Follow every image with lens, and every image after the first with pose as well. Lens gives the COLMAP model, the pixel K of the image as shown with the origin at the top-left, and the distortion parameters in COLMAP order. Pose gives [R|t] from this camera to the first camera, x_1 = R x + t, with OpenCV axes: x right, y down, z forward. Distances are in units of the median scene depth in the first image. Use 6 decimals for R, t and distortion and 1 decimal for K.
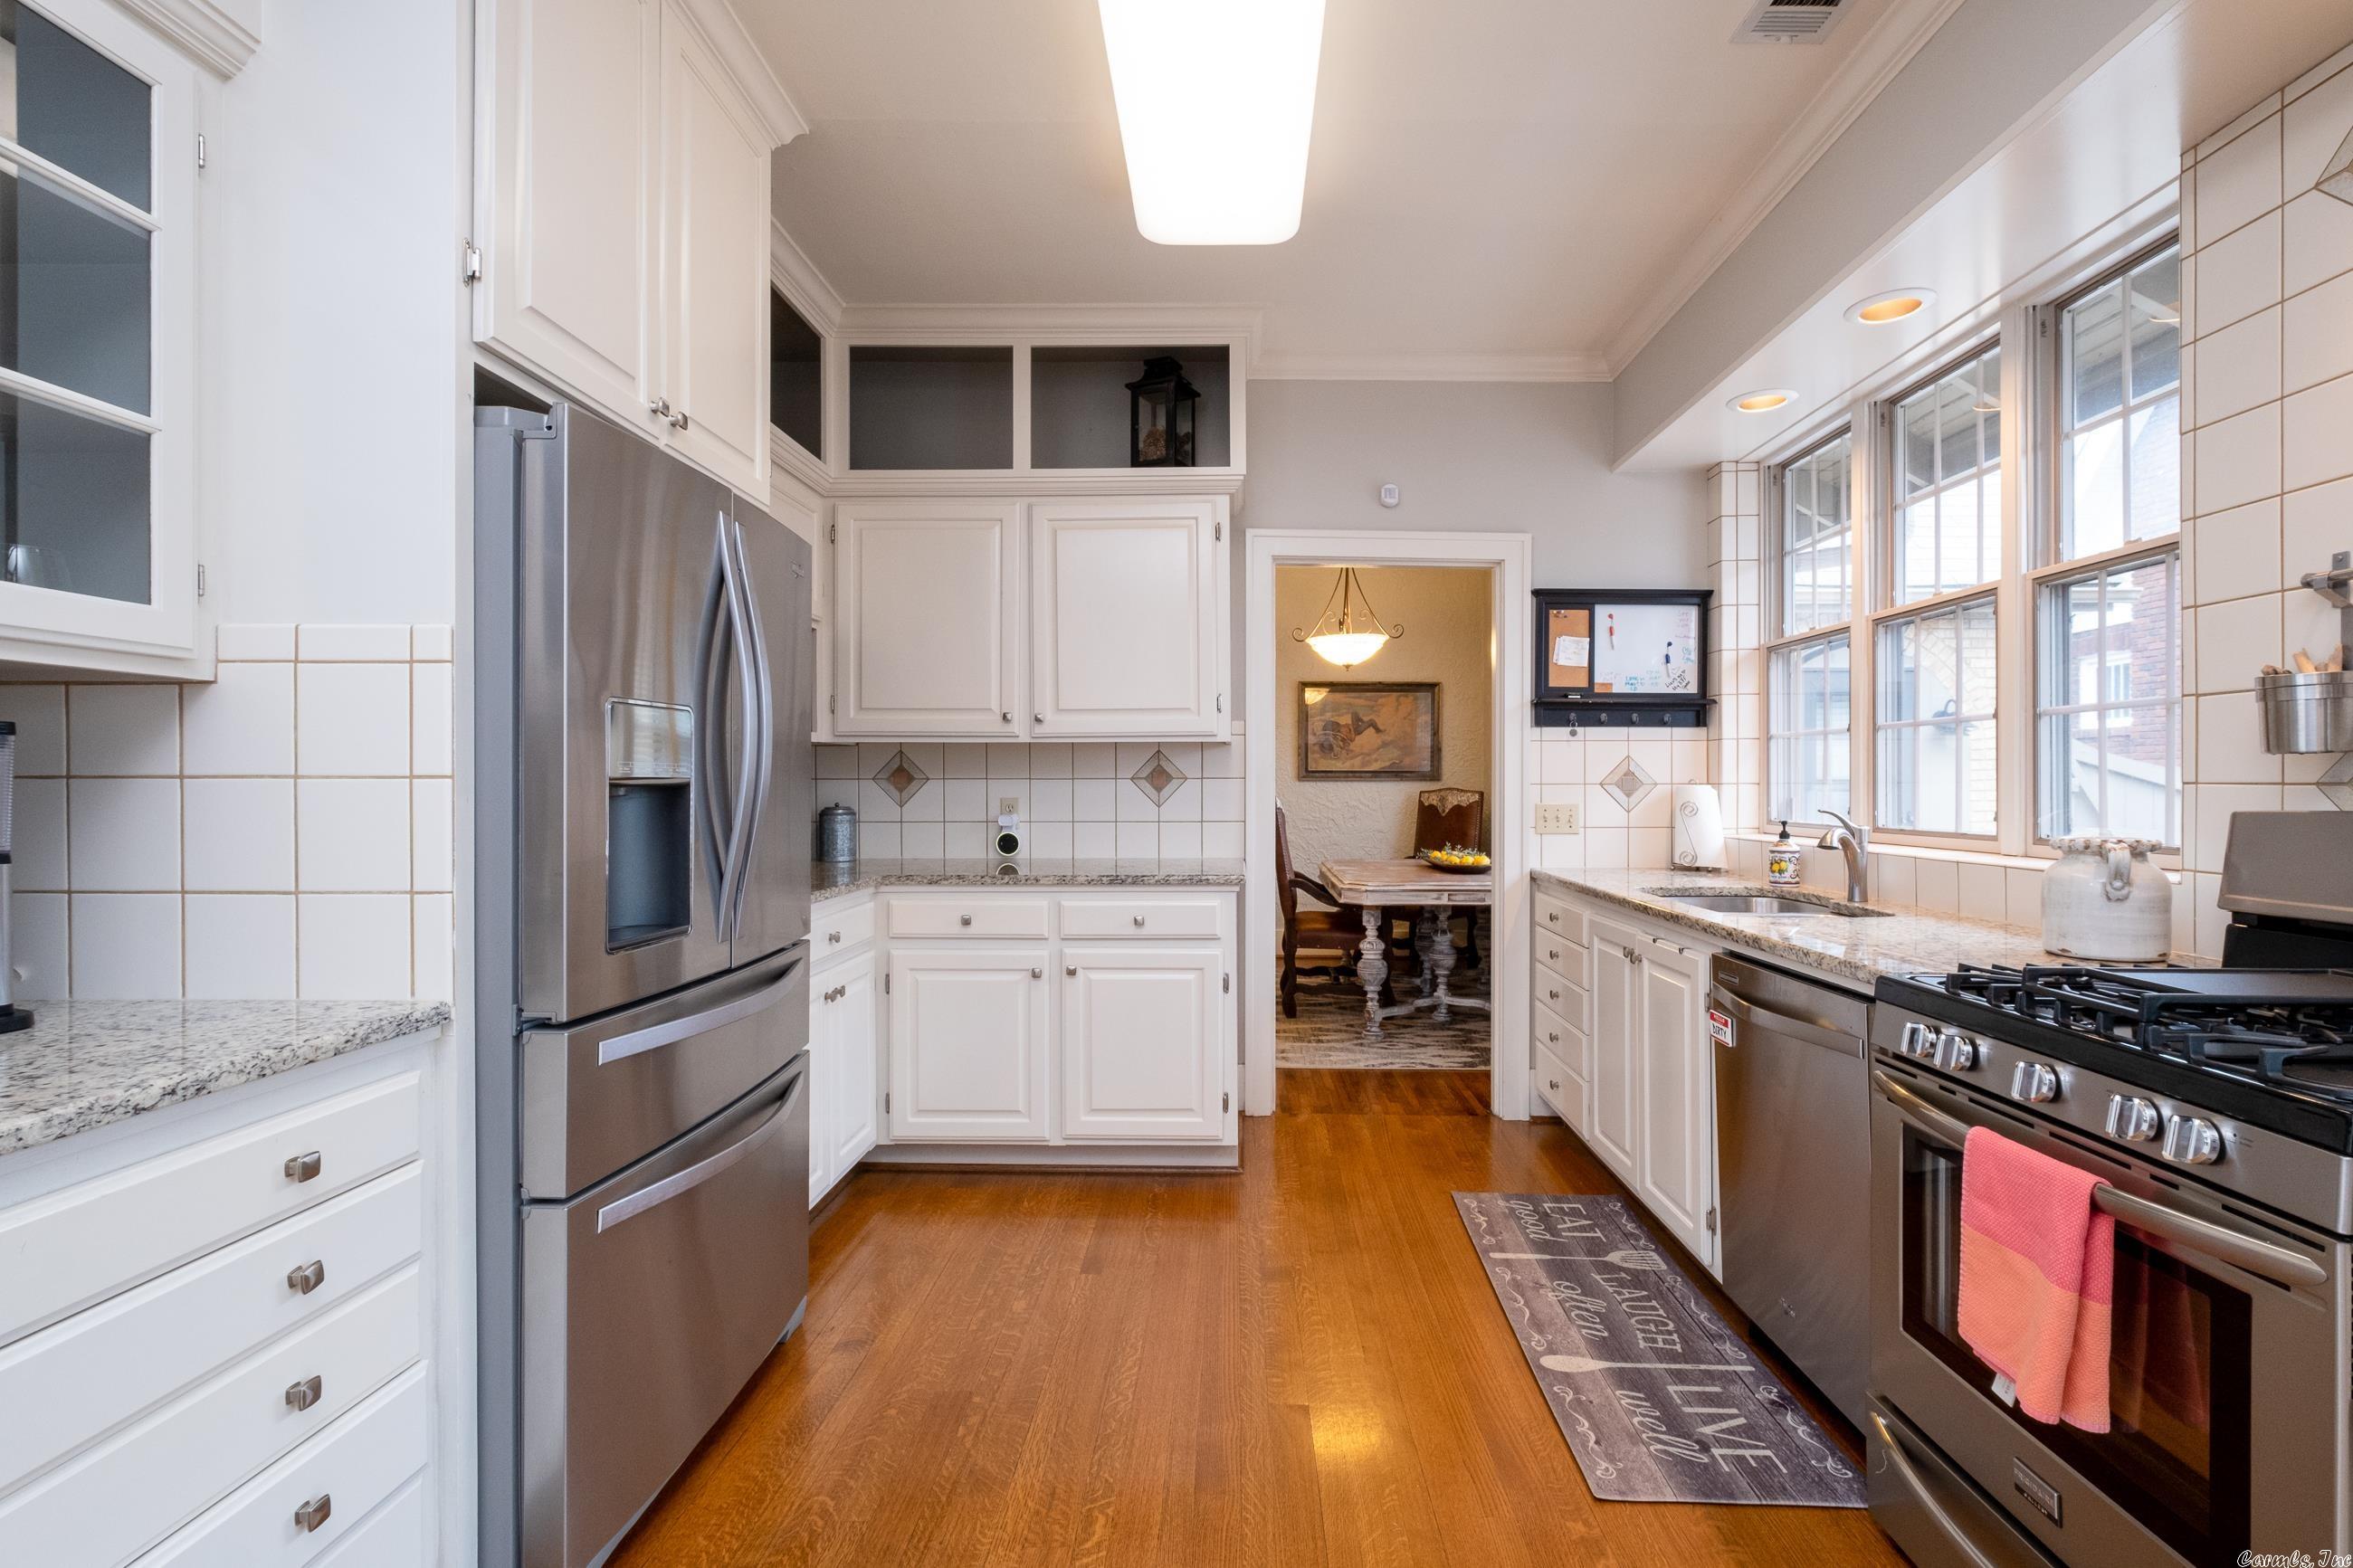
lens RADIAL K [[1069.4, 0, 1222.3], [0, 1069.4, 786.4], [0, 0, 1]] dist [-0.001760, -0.000218]
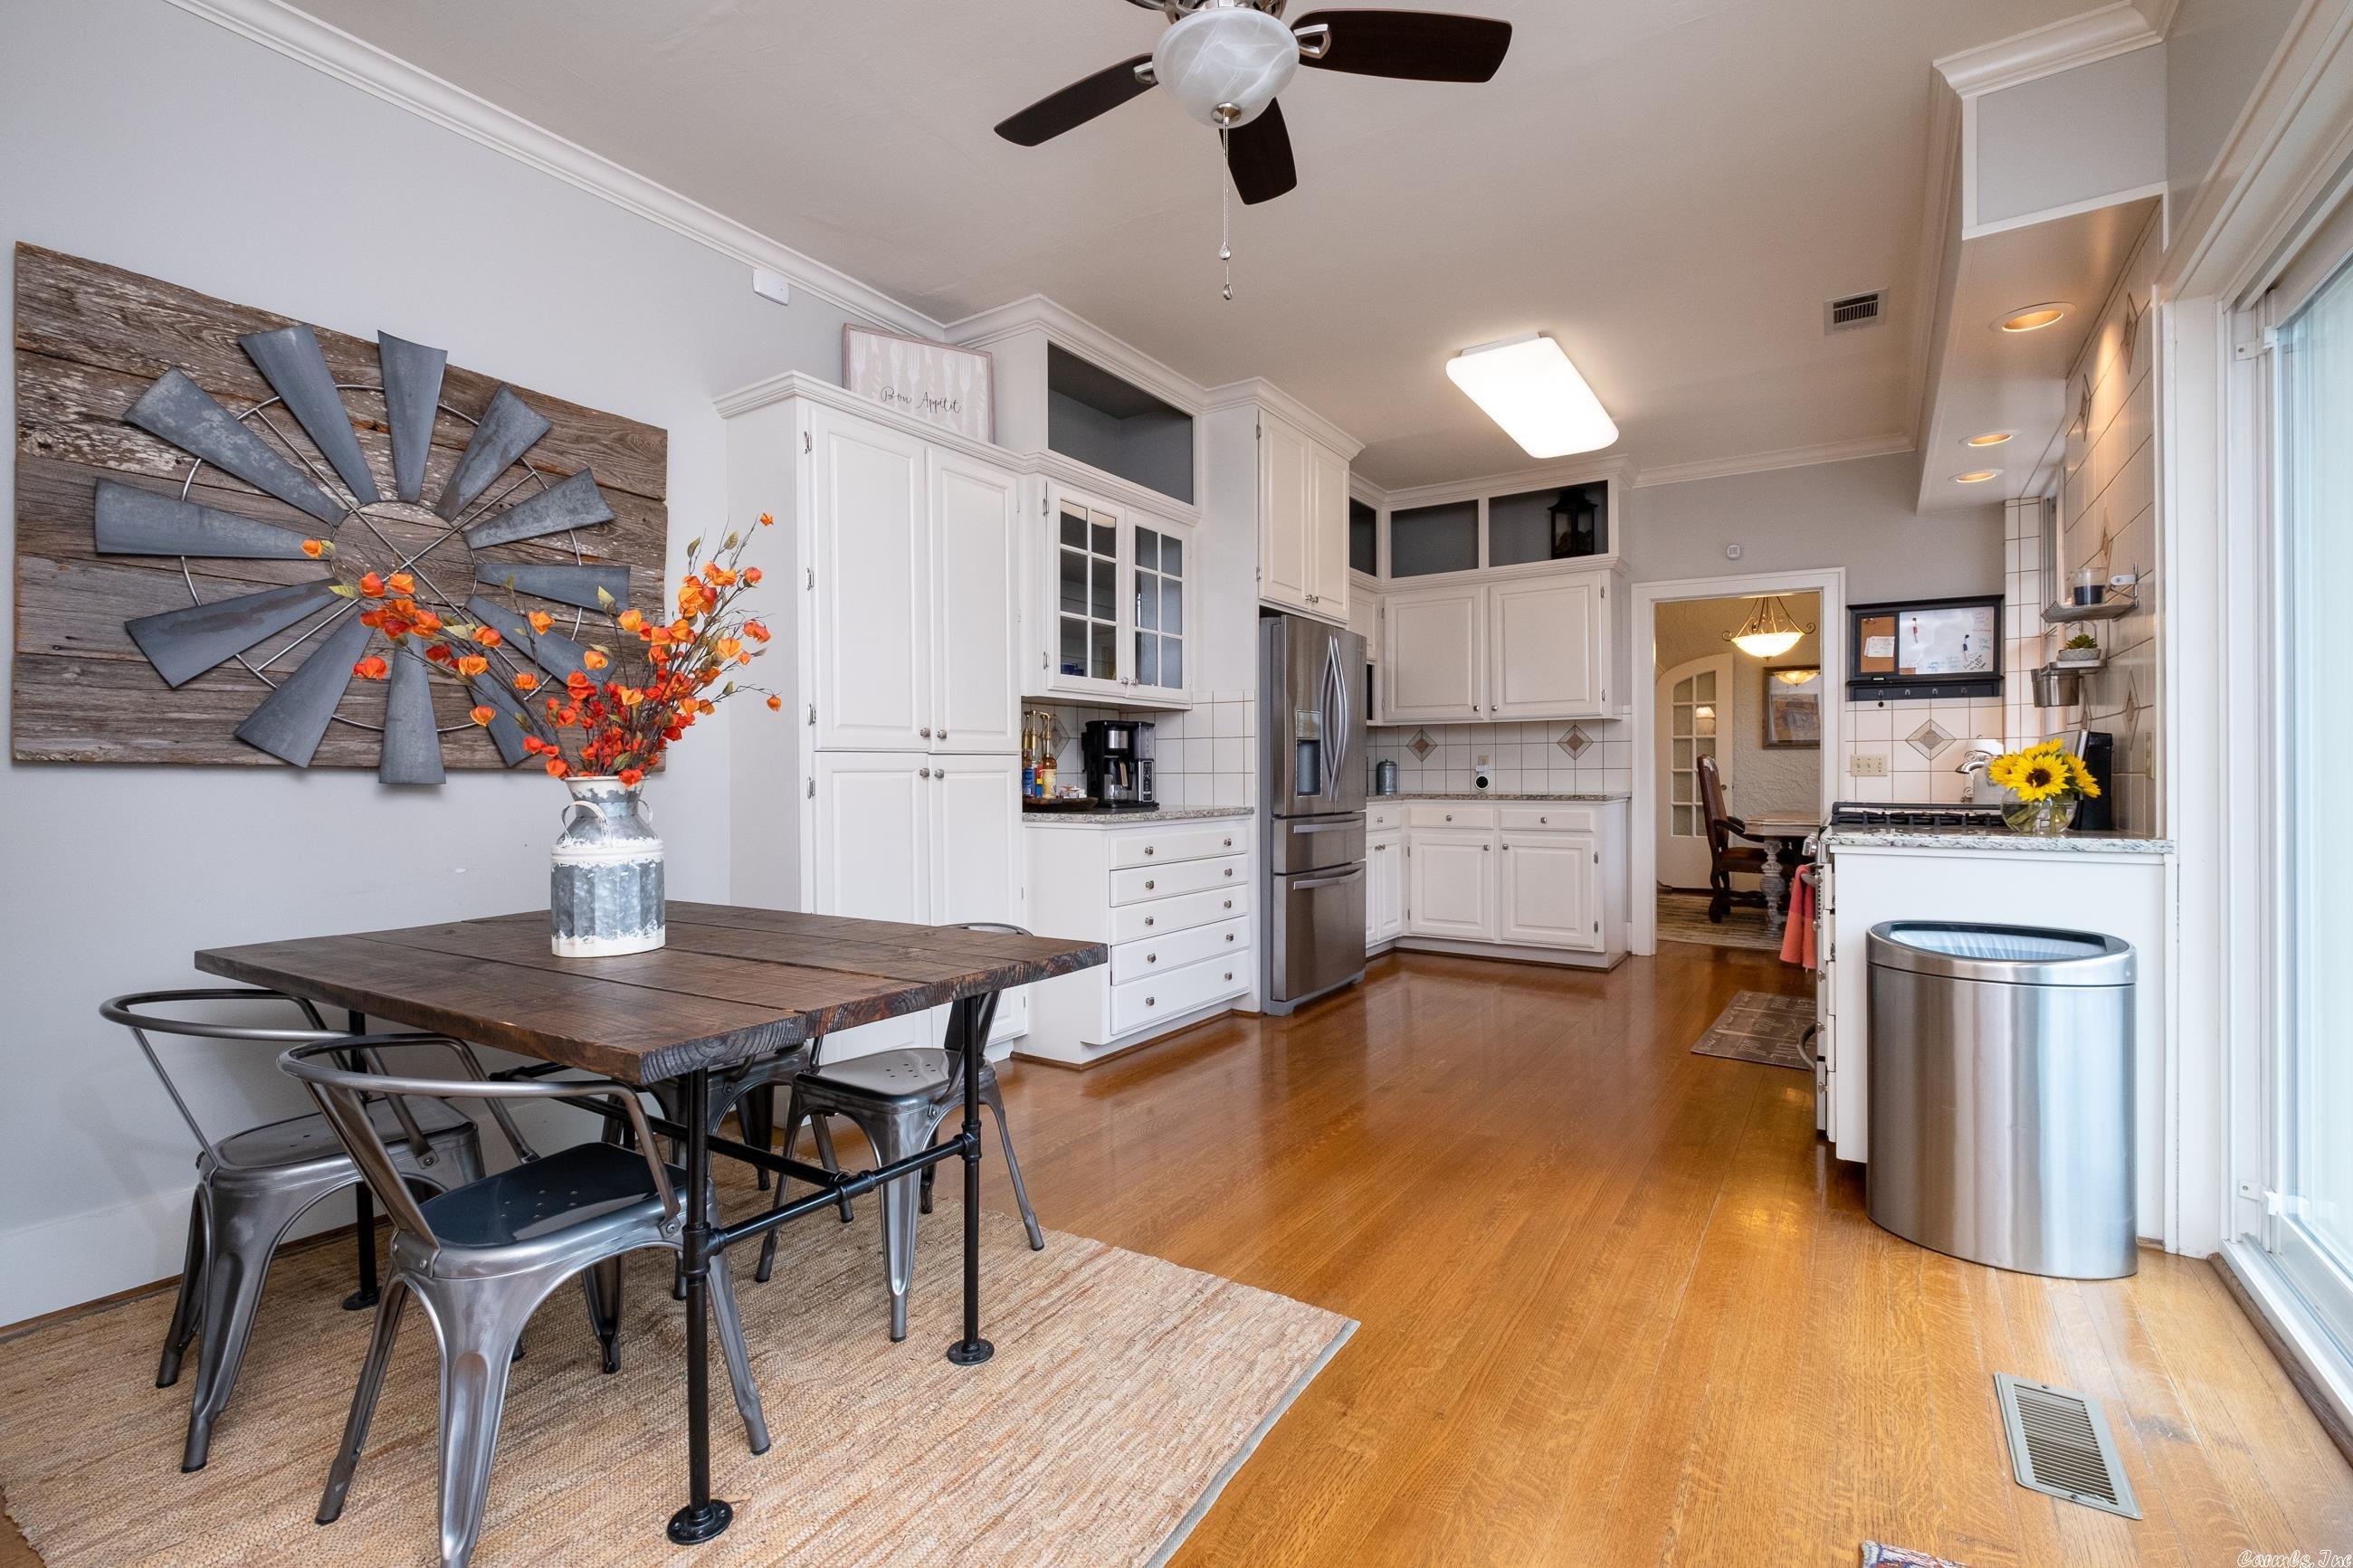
lens RADIAL K [[1045.0, 0, 1176.2], [0, 1045.0, 778.5], [0, 0, 1]] dist [-0.000391, -0.000106]
pose [[0.838898, -0.000134, -0.544288, 0.325879], [0.003357, 0.999982, 0.004927, 0.041287], [0.544278, -0.005961, 0.838884, -0.727468]]
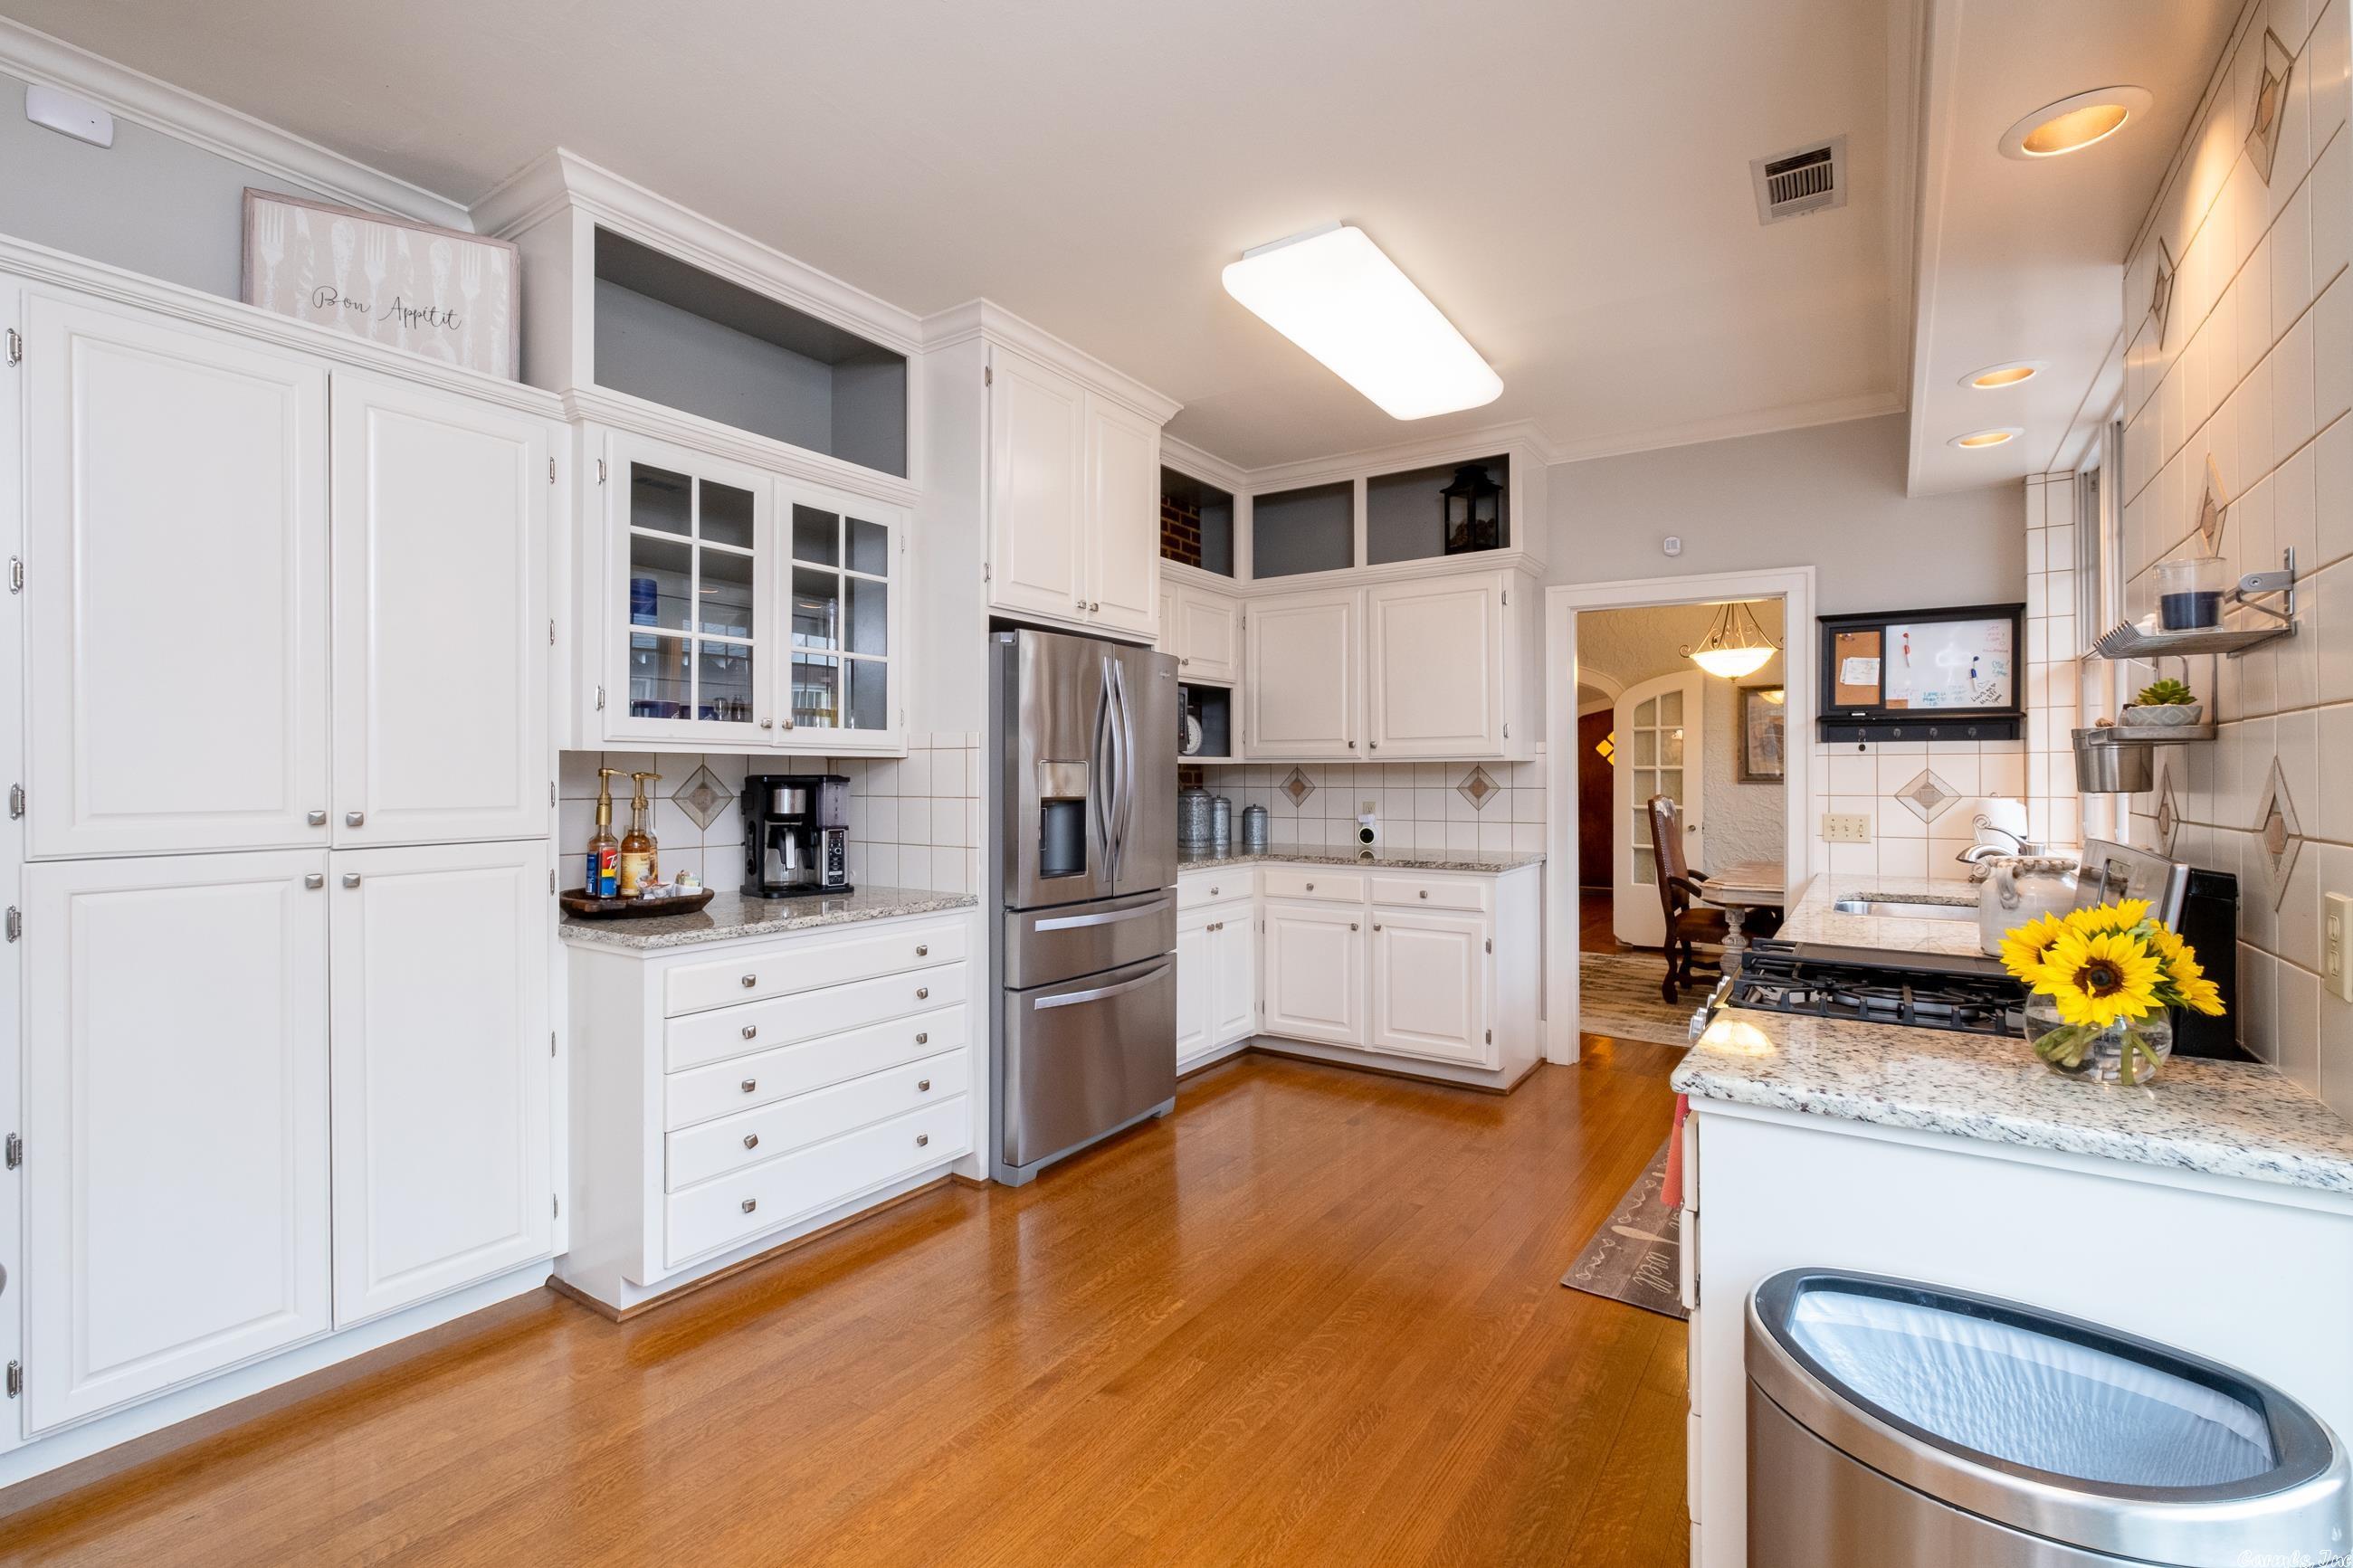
lens RADIAL K [[1054.5, 0, 1177.6], [0, 1054.5, 770.9], [0, 0, 1]] dist [-0.001742, -0.000350]
pose [[0.834838, -0.002707, -0.550490, 0.367776], [-0.000687, 0.999982, -0.005960, -0.022208], [0.550496, 0.005354, 0.834821, -0.274635]]
